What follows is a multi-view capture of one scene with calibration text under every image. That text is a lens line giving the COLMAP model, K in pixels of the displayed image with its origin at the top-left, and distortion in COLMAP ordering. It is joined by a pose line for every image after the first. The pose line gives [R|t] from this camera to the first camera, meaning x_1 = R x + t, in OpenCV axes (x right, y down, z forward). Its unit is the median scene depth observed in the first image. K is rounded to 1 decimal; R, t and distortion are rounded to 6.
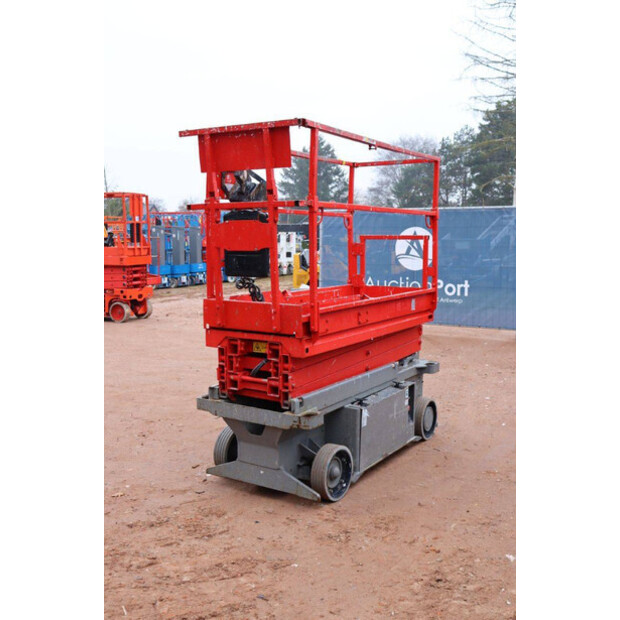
lens RADIAL K [[668.2, 0, 310.0], [0, 668.2, 310.0], [0, 0, 1]] dist [-0.059674, 0.011496]
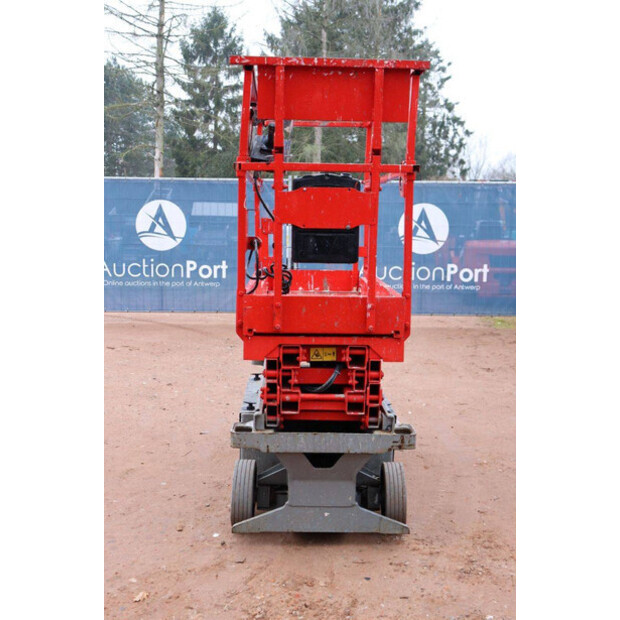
lens RADIAL K [[725.4, 0, 310.0], [0, 725.4, 310.0], [0, 0, 1]] dist [-0.000220, -0.025643]
pose [[0.835520, -0.063377, 0.545793, -0.536201], [0.049815, 0.997972, 0.039626, -0.028678], [-0.547198, -0.005920, 0.836982, 0.305296]]
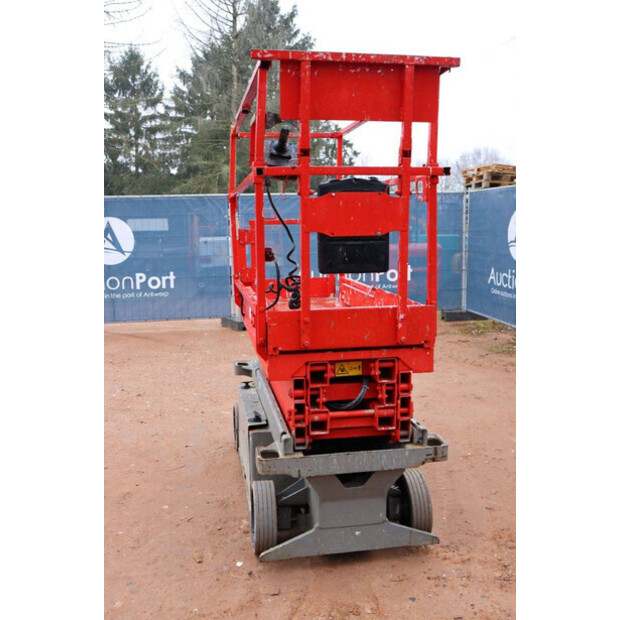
lens RADIAL K [[623.6, 0, 310.0], [0, 623.6, 310.0], [0, 0, 1]] dist [-0.059240, 0.030885]
pose [[0.747931, -0.105731, 0.655302, -0.543284], [0.093846, 0.994159, 0.053293, -0.048210], [-0.657109, 0.021638, 0.753485, 0.506640]]
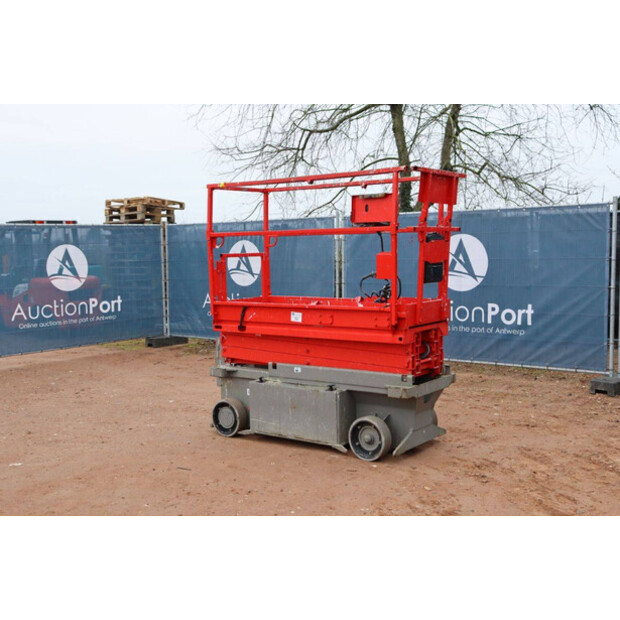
lens RADIAL K [[725.4, 0, 310.0], [0, 725.4, 310.0], [0, 0, 1]] dist [-0.000220, -0.025643]
pose [[0.073863, -0.084231, 0.993705, -2.232261], [0.112627, 0.990756, 0.075609, -0.194319], [-0.990888, 0.106333, 0.082667, 1.602723]]
